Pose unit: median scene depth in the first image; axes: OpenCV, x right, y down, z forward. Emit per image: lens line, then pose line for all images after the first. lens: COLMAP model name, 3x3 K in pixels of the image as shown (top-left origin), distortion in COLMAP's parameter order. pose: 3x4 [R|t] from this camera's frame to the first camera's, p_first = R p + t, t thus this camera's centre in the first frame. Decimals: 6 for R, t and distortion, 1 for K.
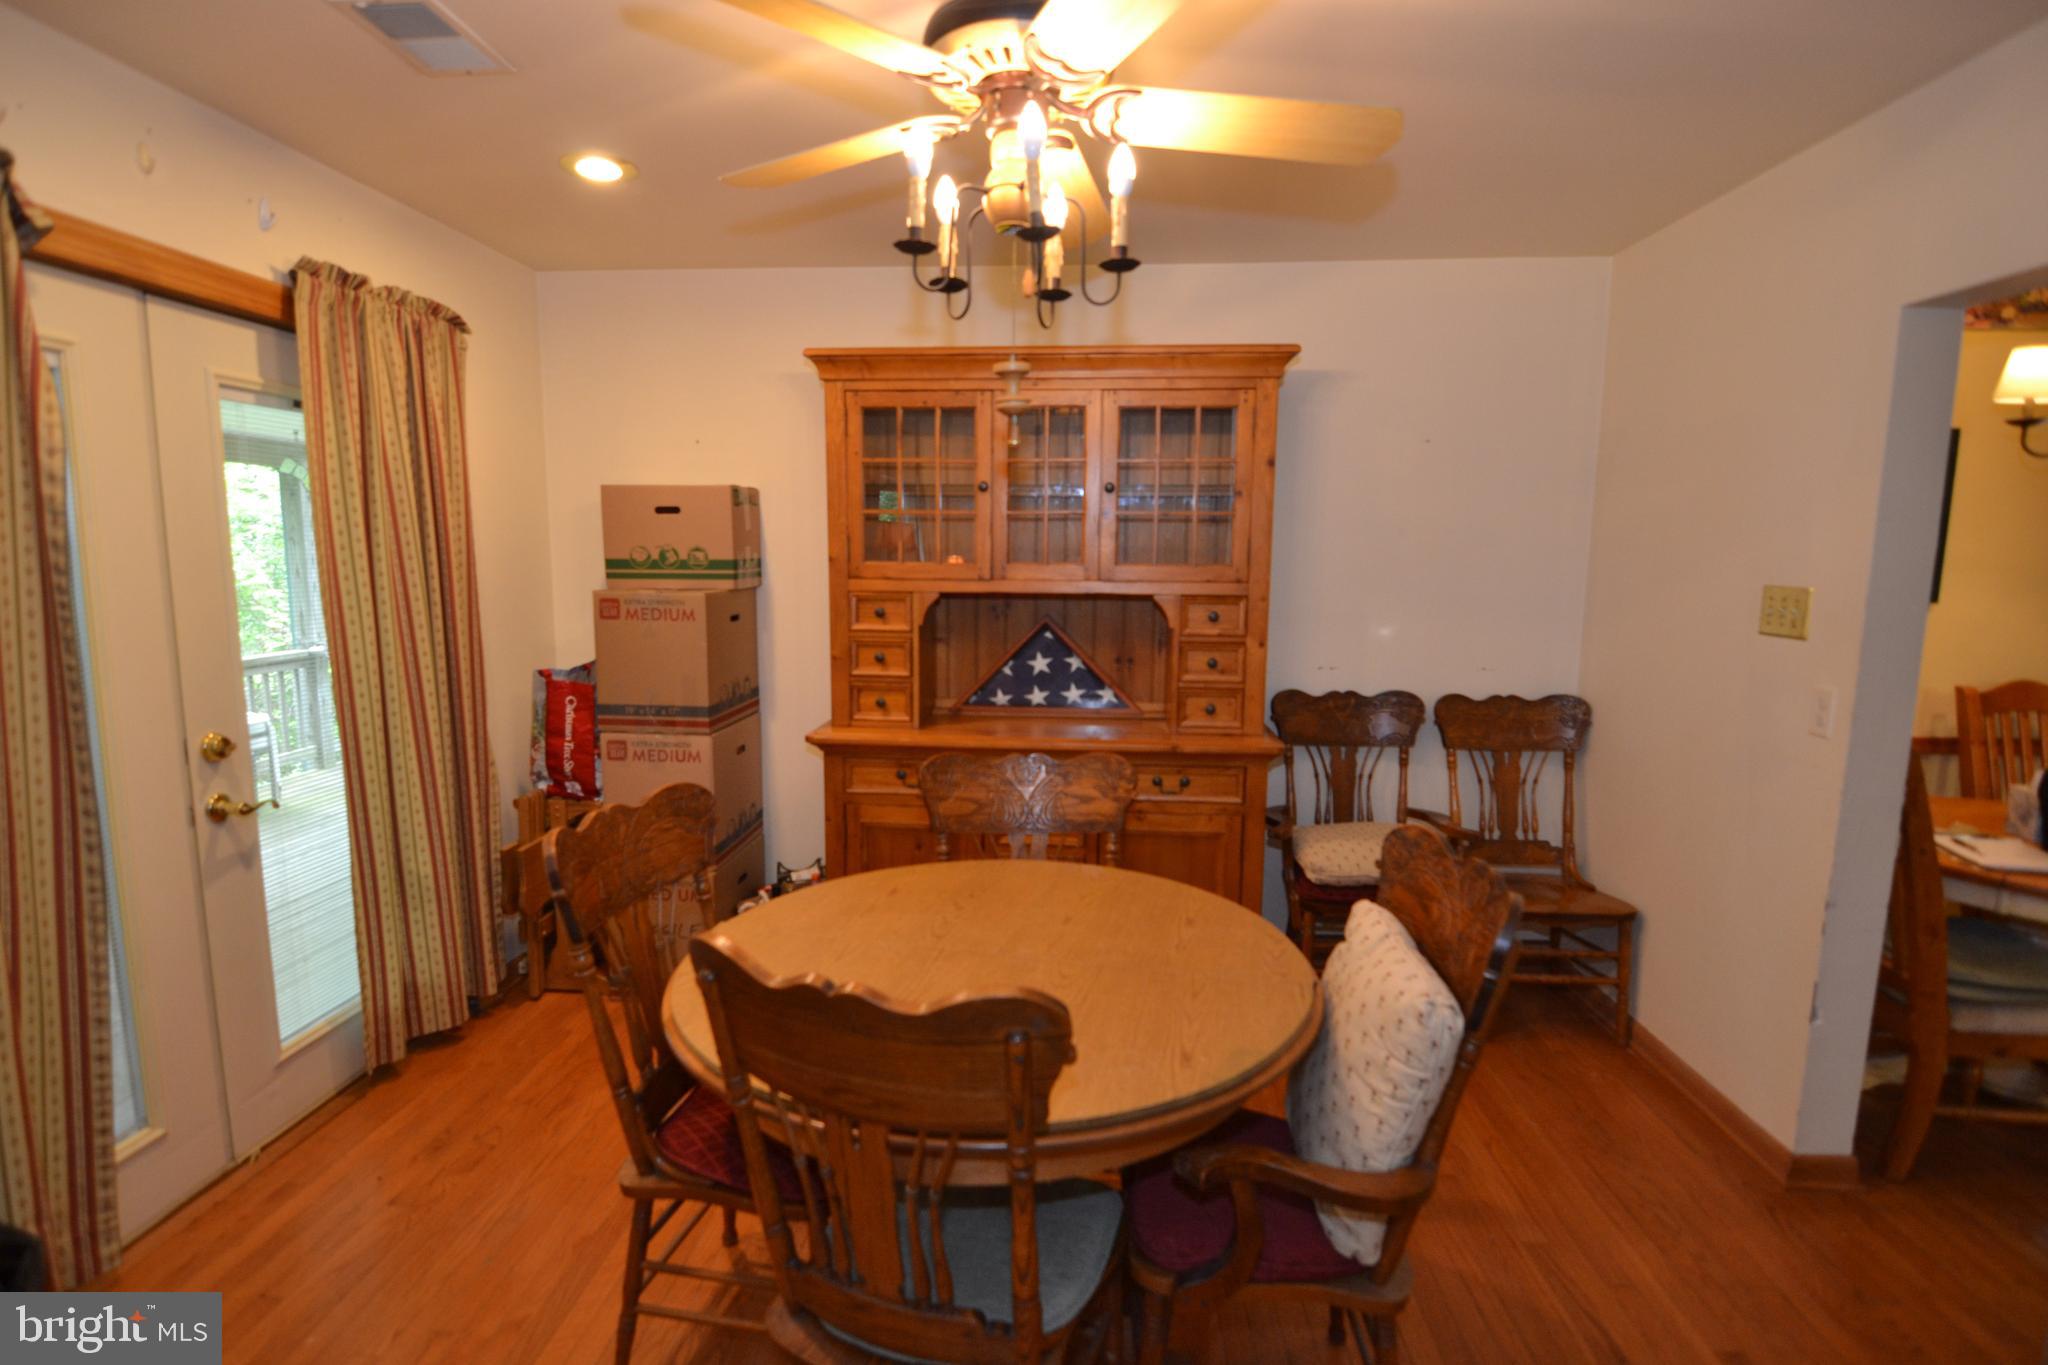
lens RADIAL K [[1003.5, 0, 1026.1], [0, 1003.5, 690.6], [0, 0, 1]] dist [-0.019374, -0.000426]
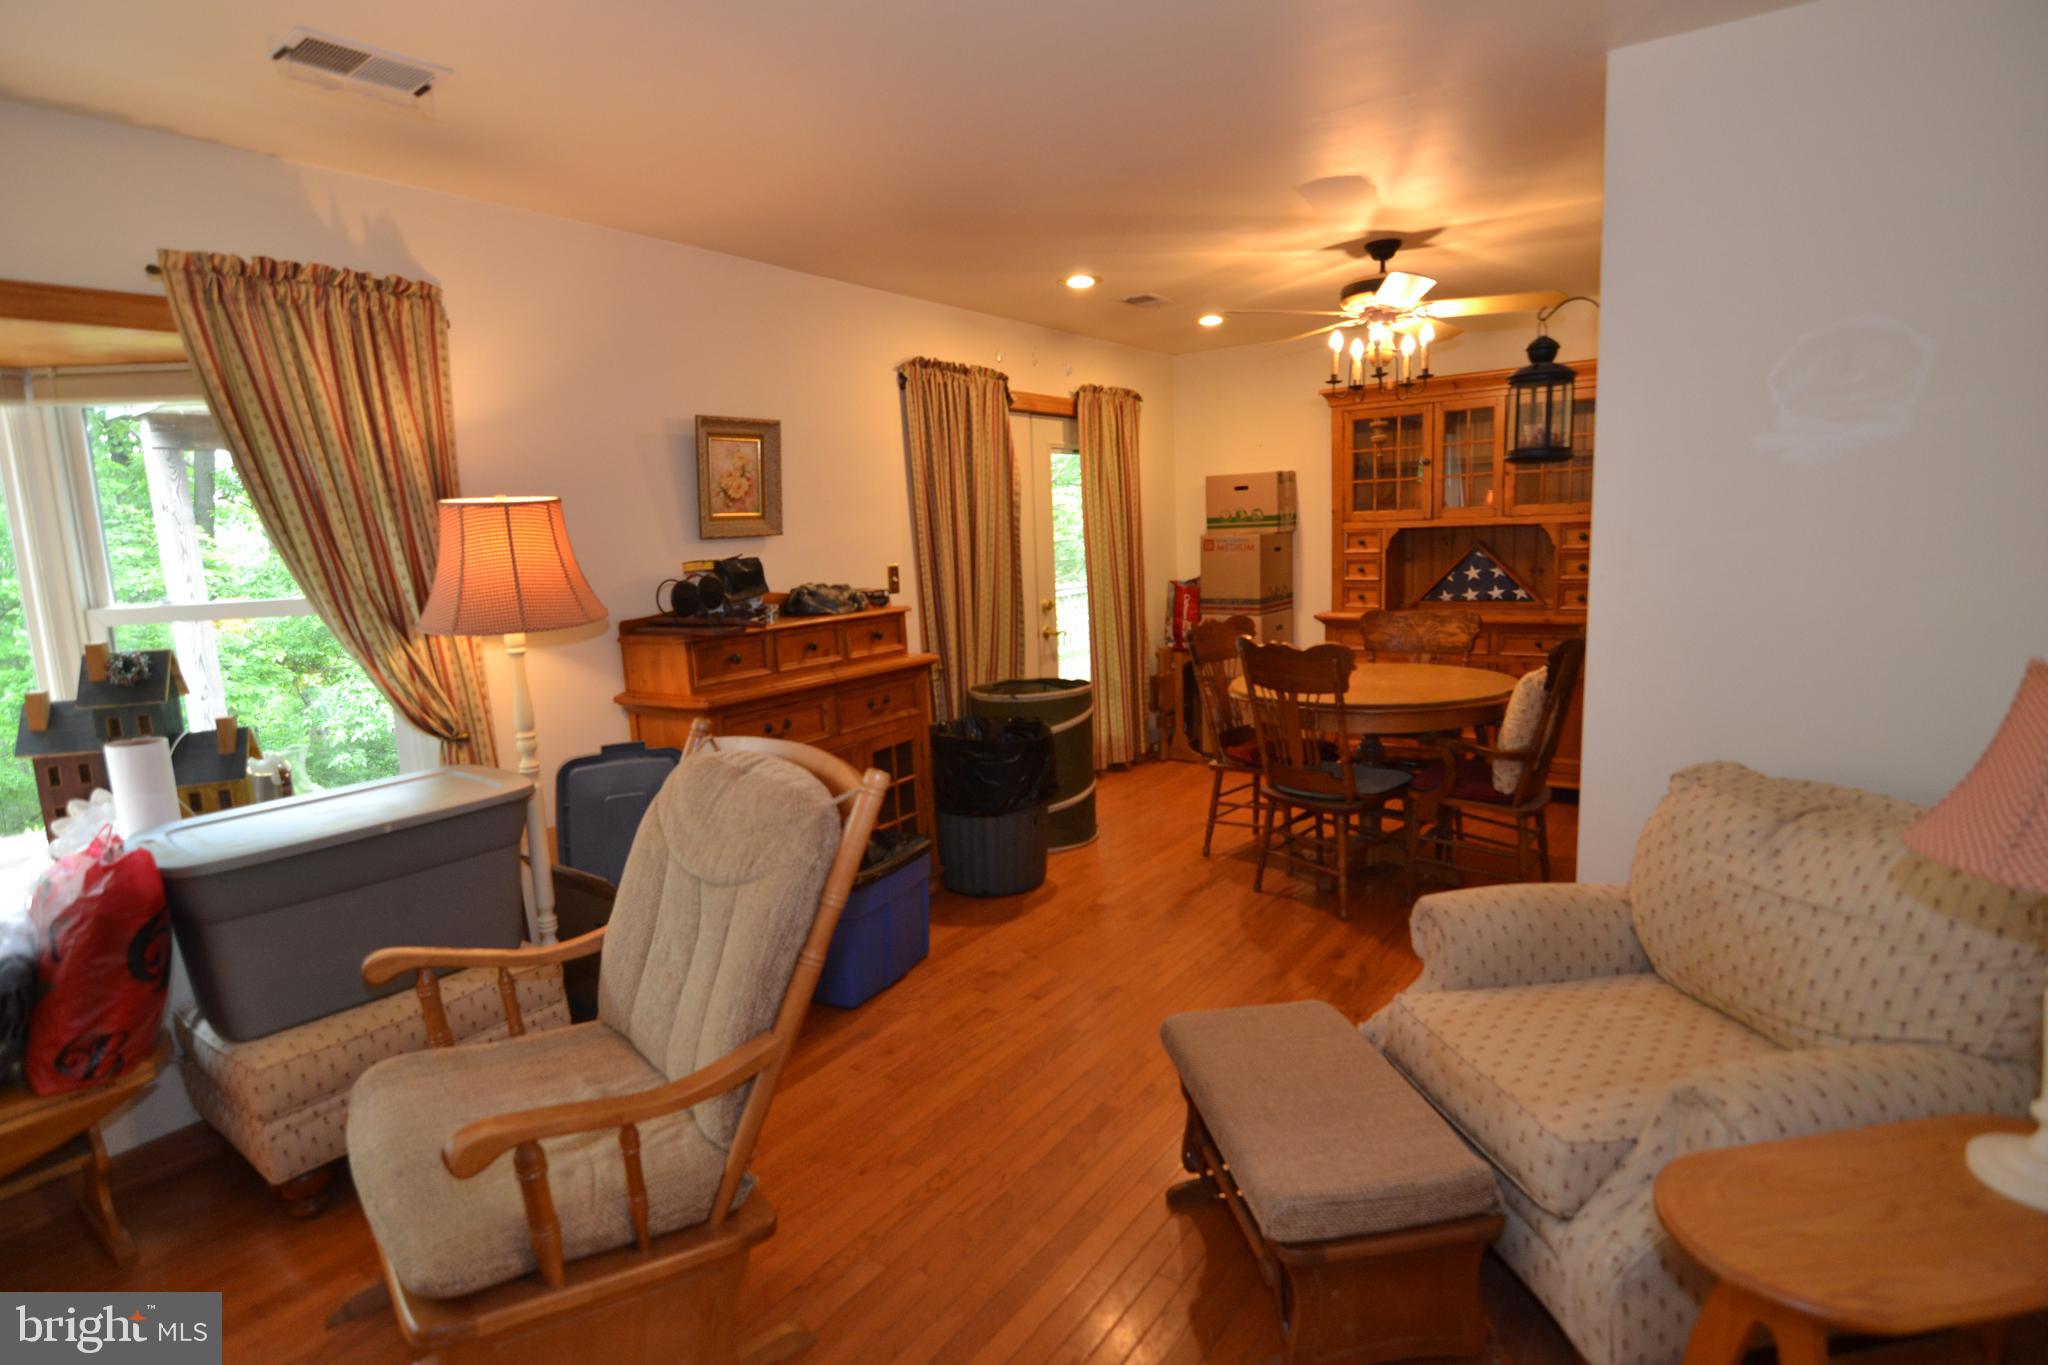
lens RADIAL K [[1047.8, 0, 1018.8], [0, 1047.8, 685.3], [0, 0, 1]] dist [-0.003601, -0.011546]
pose [[0.846670, 0.035238, -0.530950, 0.305028], [-0.022677, 0.999288, 0.030161, 0.120987], [0.531635, -0.013496, 0.846866, -0.784473]]
